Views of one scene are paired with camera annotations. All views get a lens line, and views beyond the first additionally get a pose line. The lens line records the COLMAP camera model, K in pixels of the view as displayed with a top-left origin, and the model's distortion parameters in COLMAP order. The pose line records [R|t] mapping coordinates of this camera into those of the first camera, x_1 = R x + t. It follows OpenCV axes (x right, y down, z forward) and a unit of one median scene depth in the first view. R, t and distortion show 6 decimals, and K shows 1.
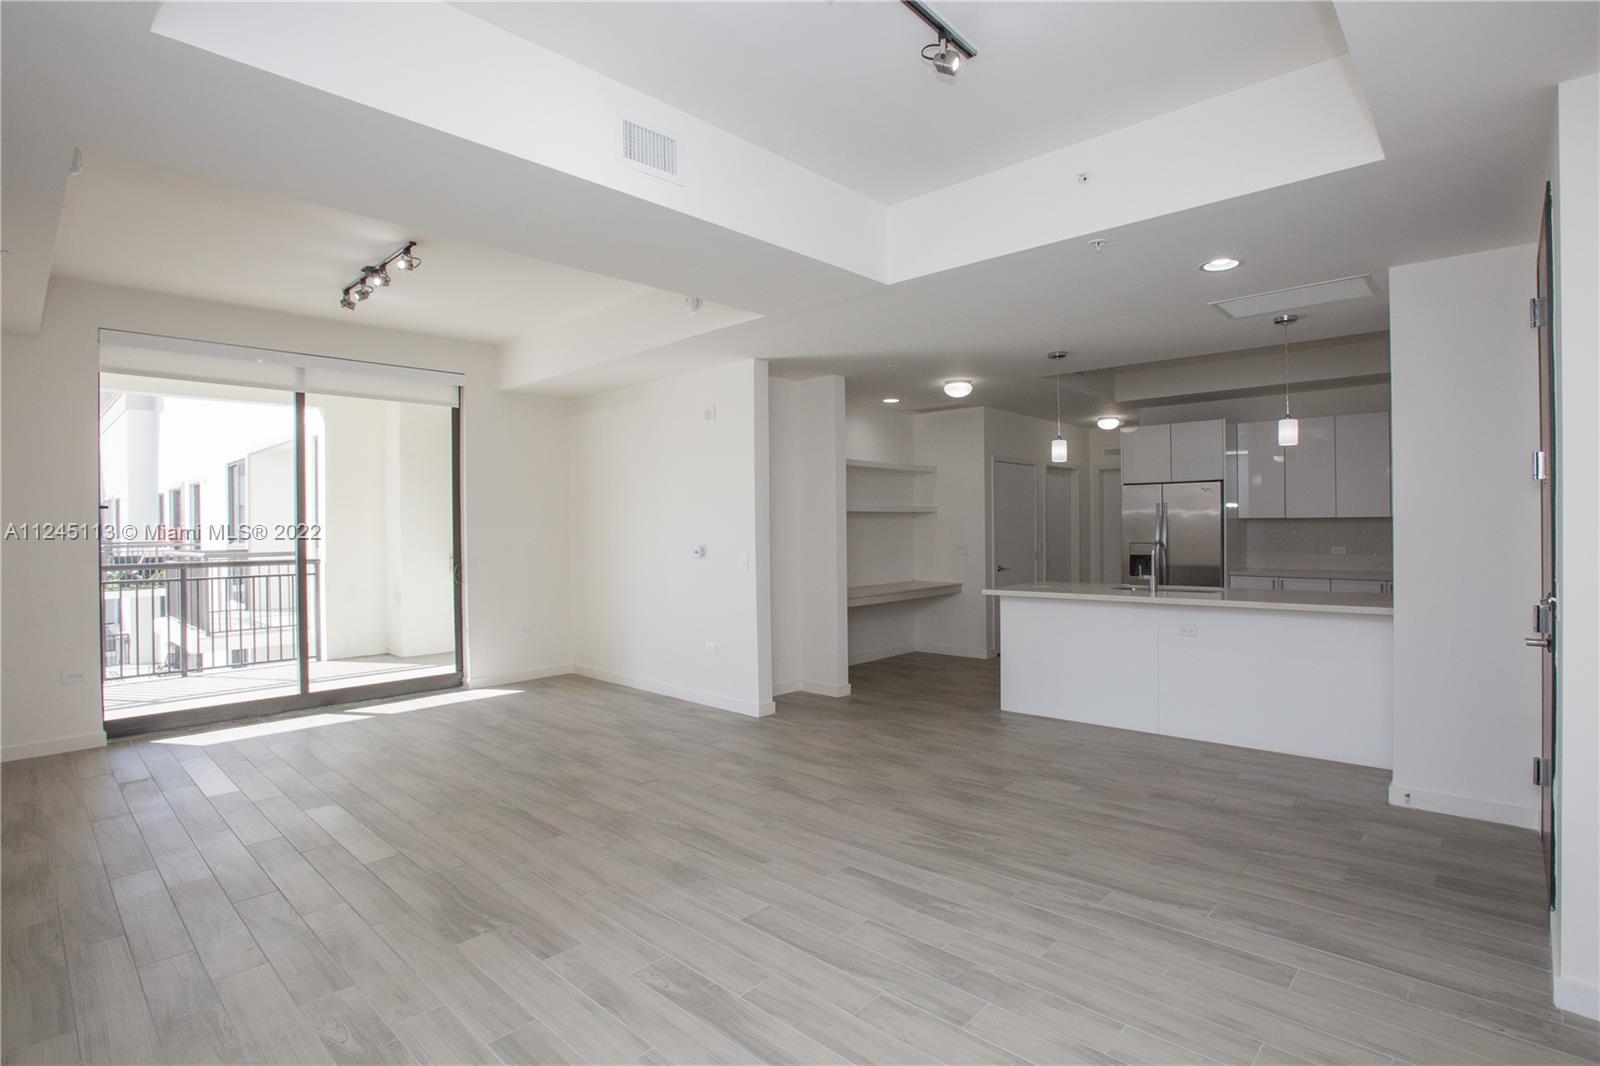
lens RADIAL K [[769.2, 0, 802.6], [0, 769.2, 527.0], [0, 0, 1]] dist [-0.075270, 0.034171]
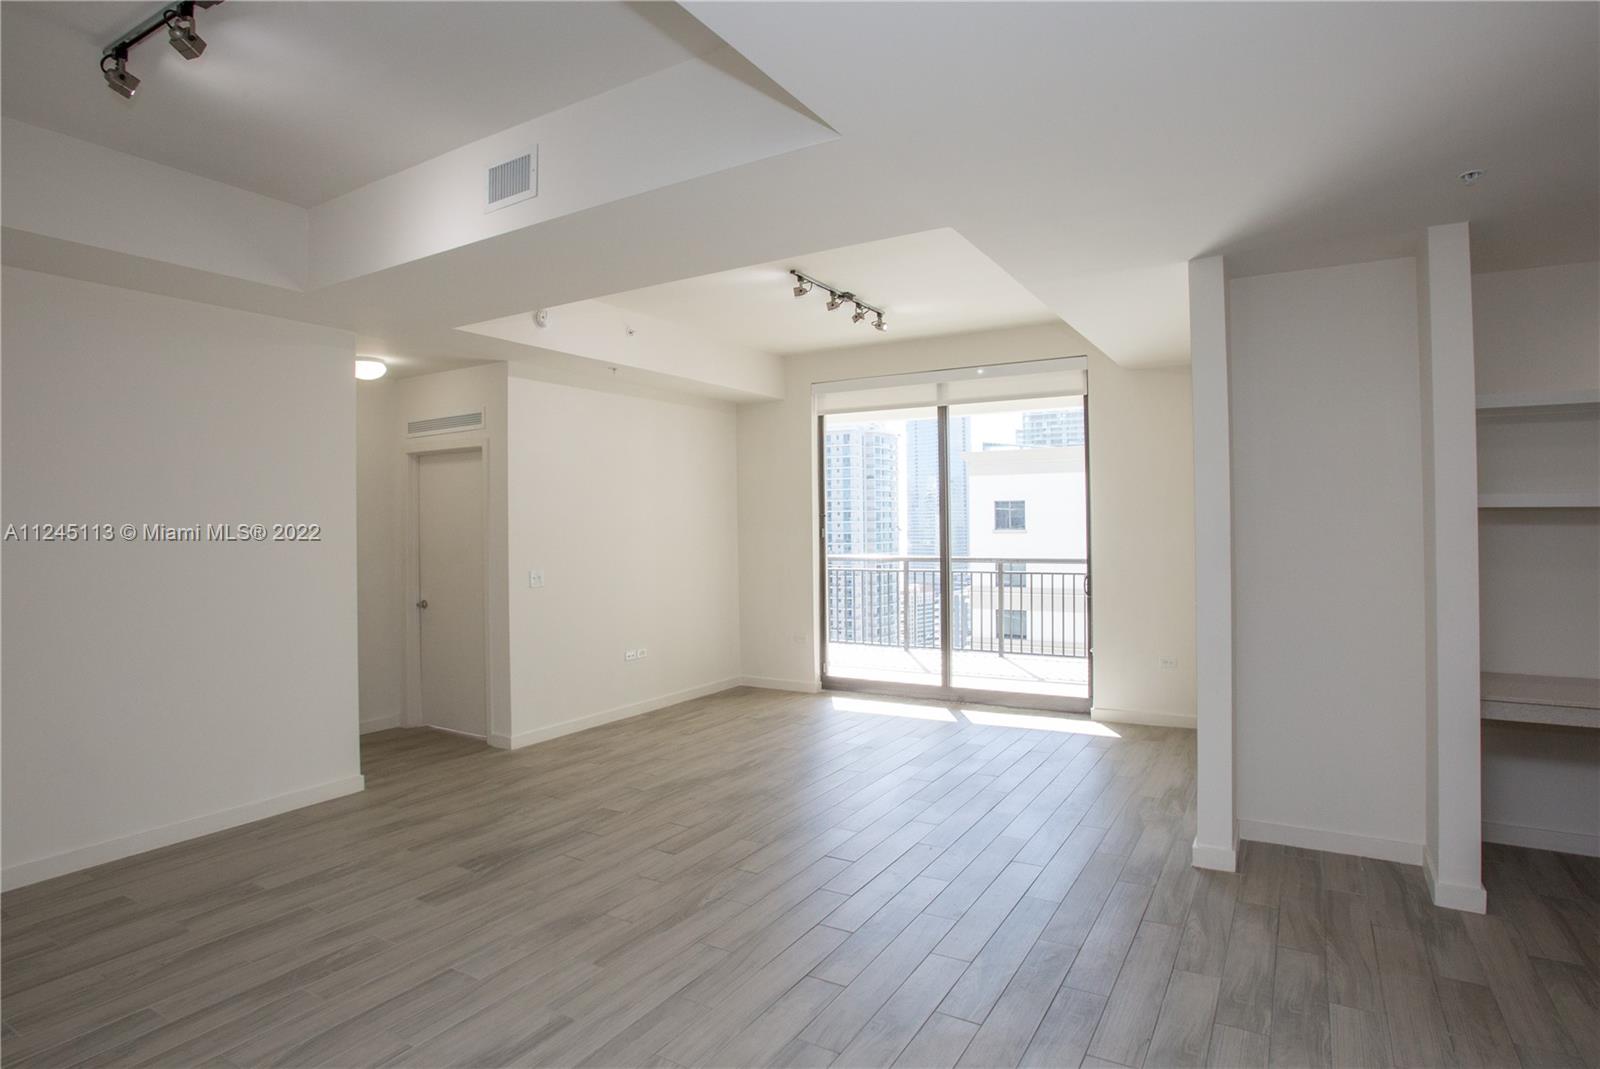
lens RADIAL K [[846.0, 0, 825.2], [0, 846.0, 524.9], [0, 0, 1]] dist [-0.085881, 0.035879]
pose [[0.232357, 0.008075, -0.972597, 0.673004], [0.008317, 0.999912, 0.010289, -0.032969], [0.972595, -0.010480, 0.232269, 0.796190]]
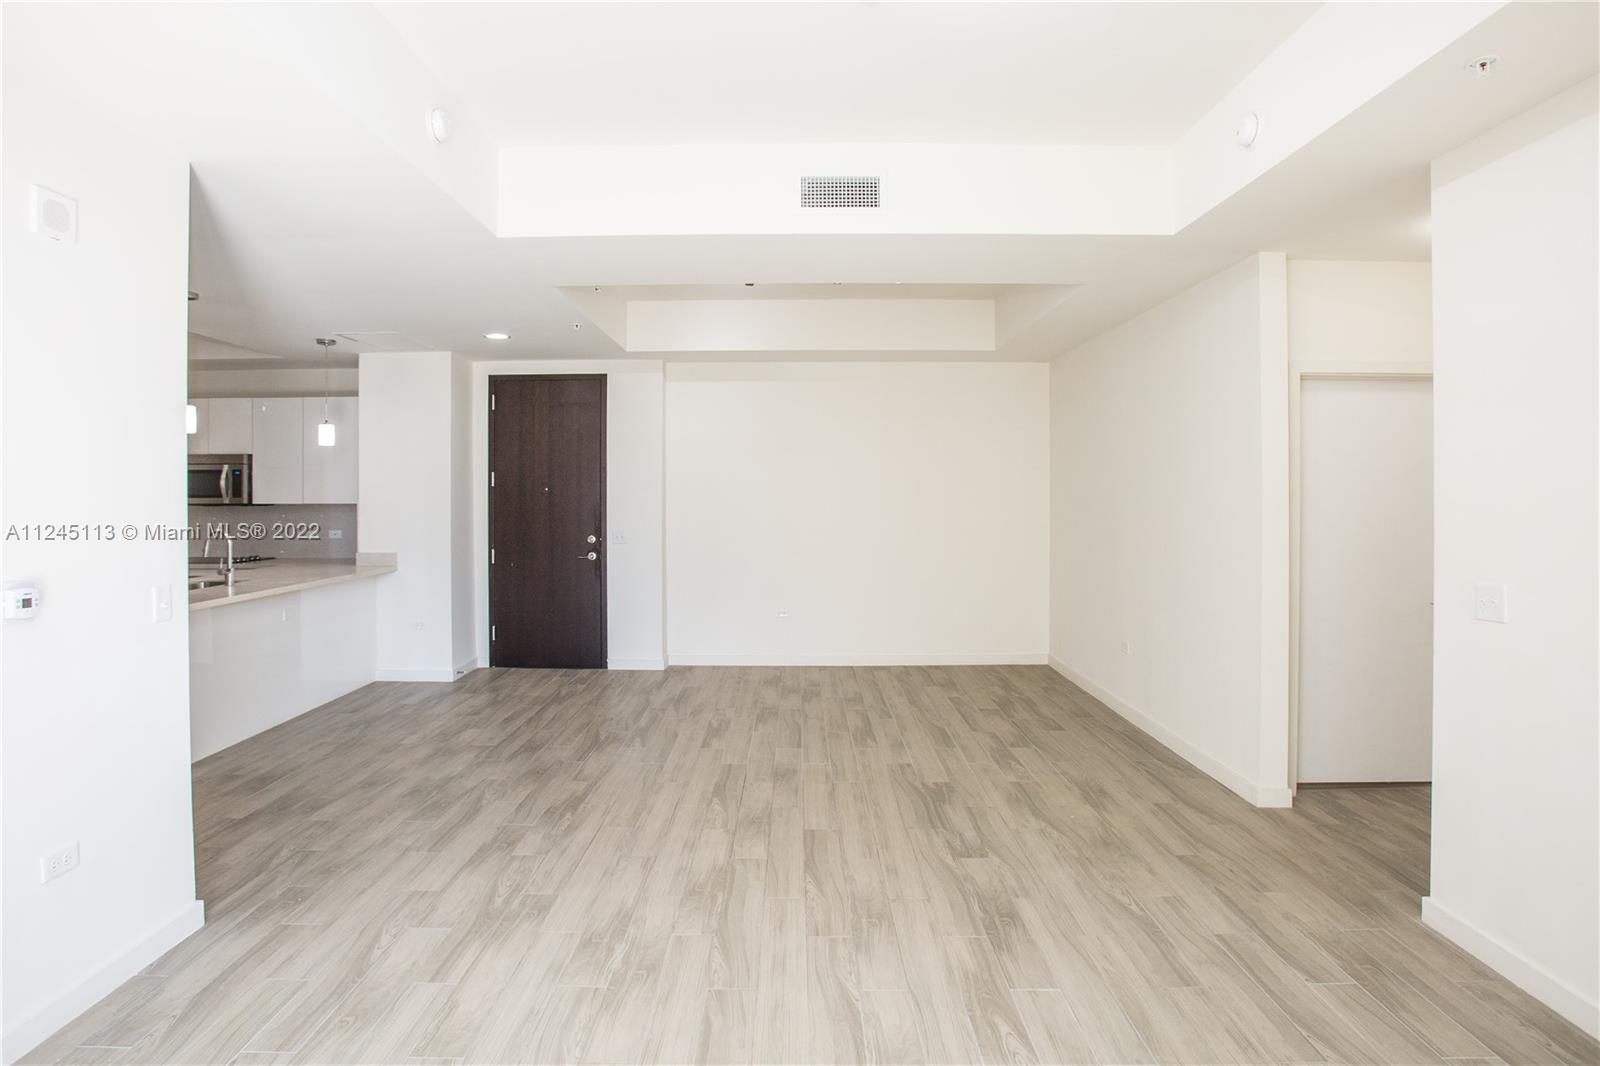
lens RADIAL K [[854.4, 0, 796.6], [0, 854.4, 496.4], [0, 0, 1]] dist [-0.083845, 0.037483]
pose [[-0.682618, 0.008338, 0.730728, -0.934684], [0.008130, 0.999960, -0.003815, -0.016583], [-0.730730, 0.003337, -0.682658, 1.477650]]
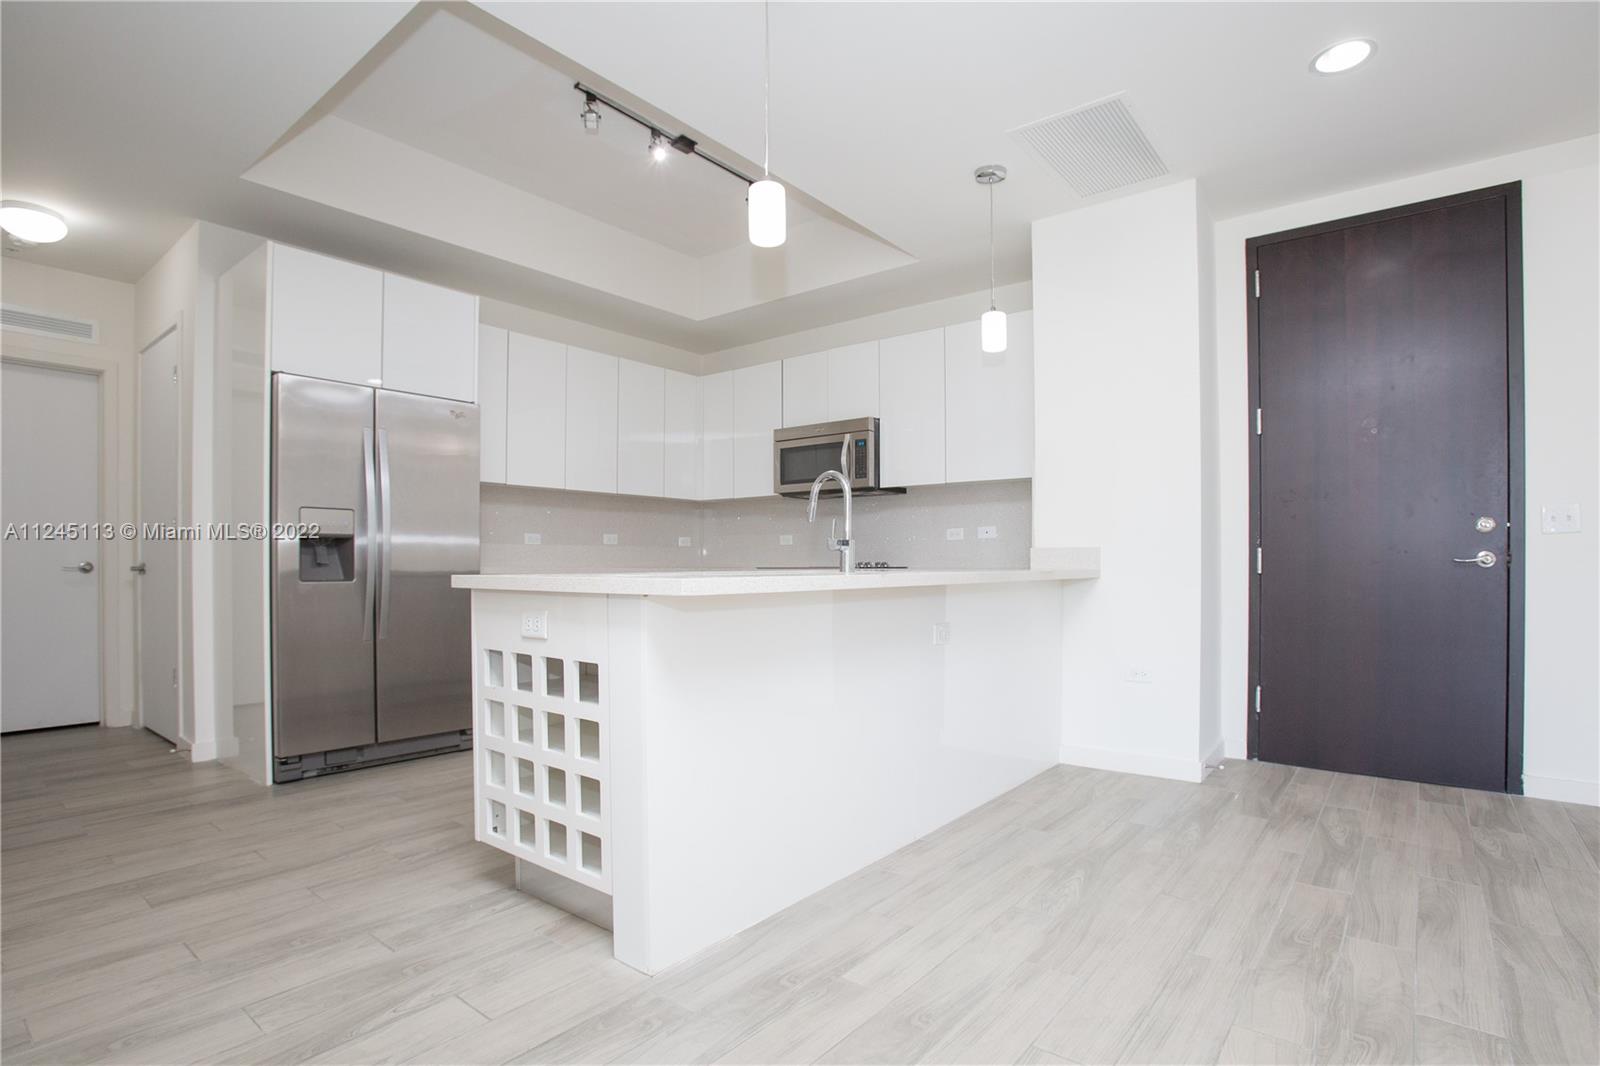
lens RADIAL K [[798.2, 0, 805.7], [0, 798.2, 570.2], [0, 0, 1]] dist [-0.074106, 0.027372]
pose [[-0.084255, 0.007056, 0.996419, -0.081127], [0.002262, 0.999974, -0.006890, 0.110779], [-0.996442, 0.001673, -0.084268, 1.338250]]
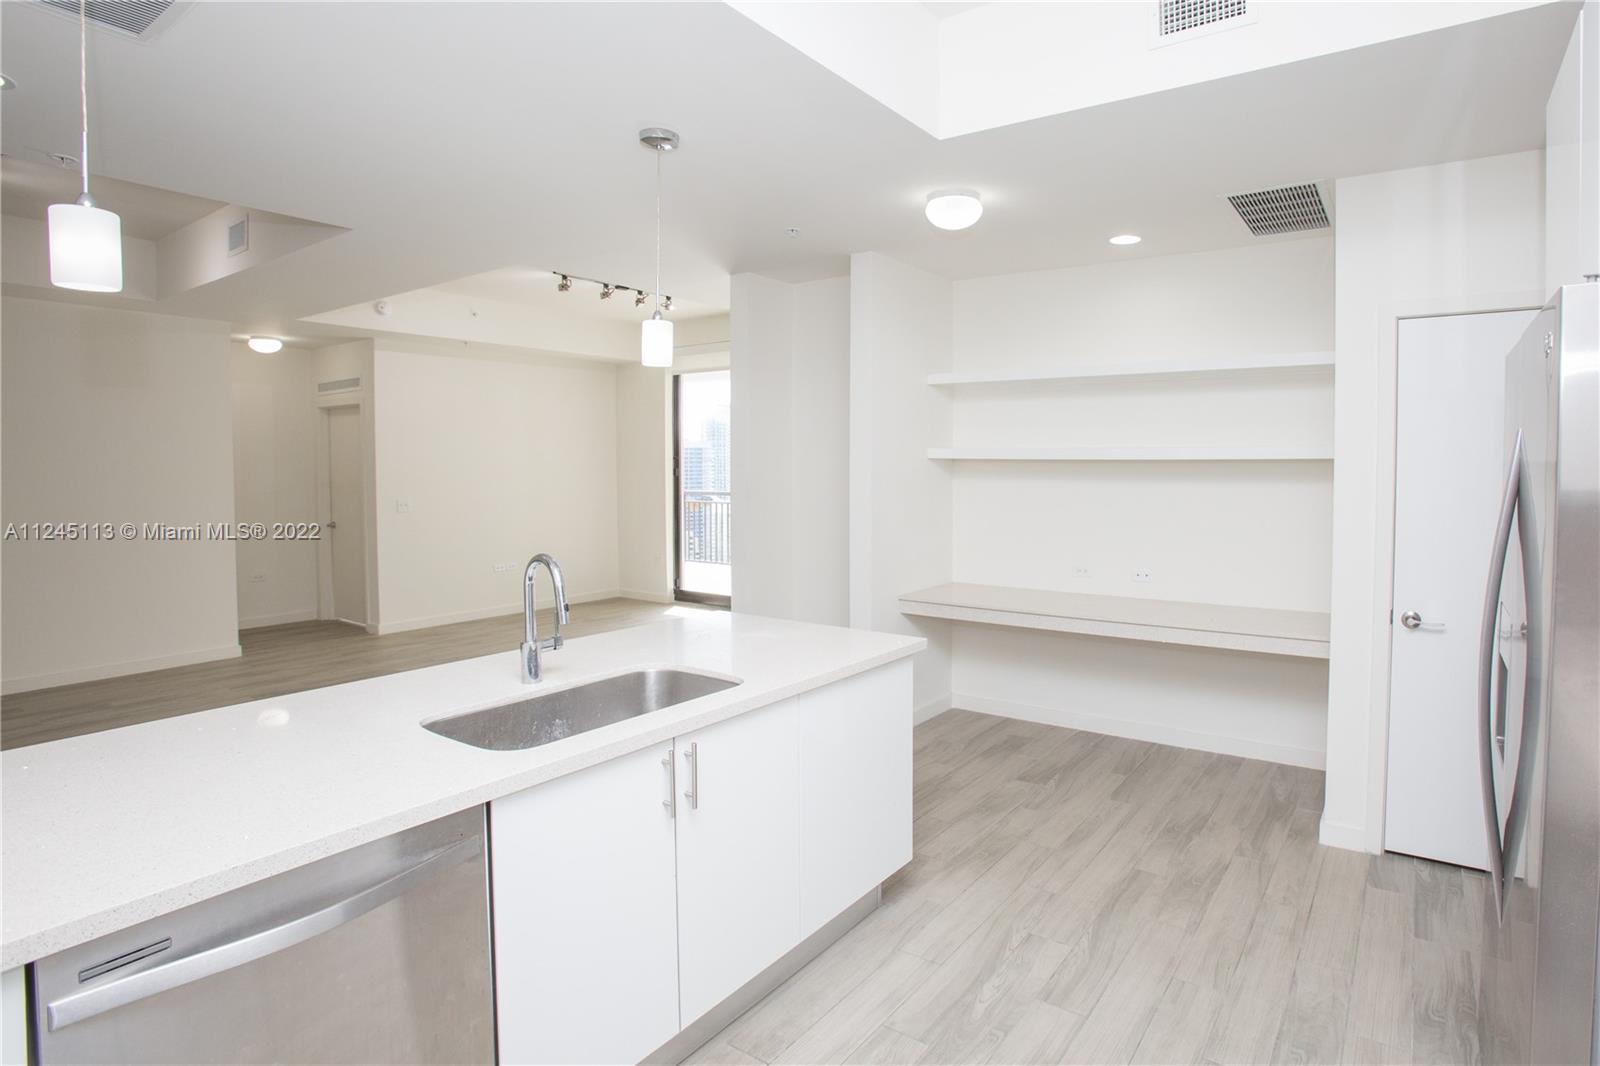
lens RADIAL K [[826.0, 0, 888.8], [0, 826.0, 496.4], [0, 0, 1]] dist [-0.042628, 0.001494]
pose [[0.178072, 0.048640, -0.982815, 1.133135], [-0.000586, 0.998783, 0.049324, -0.040678], [0.984017, -0.008208, 0.177883, 1.383881]]
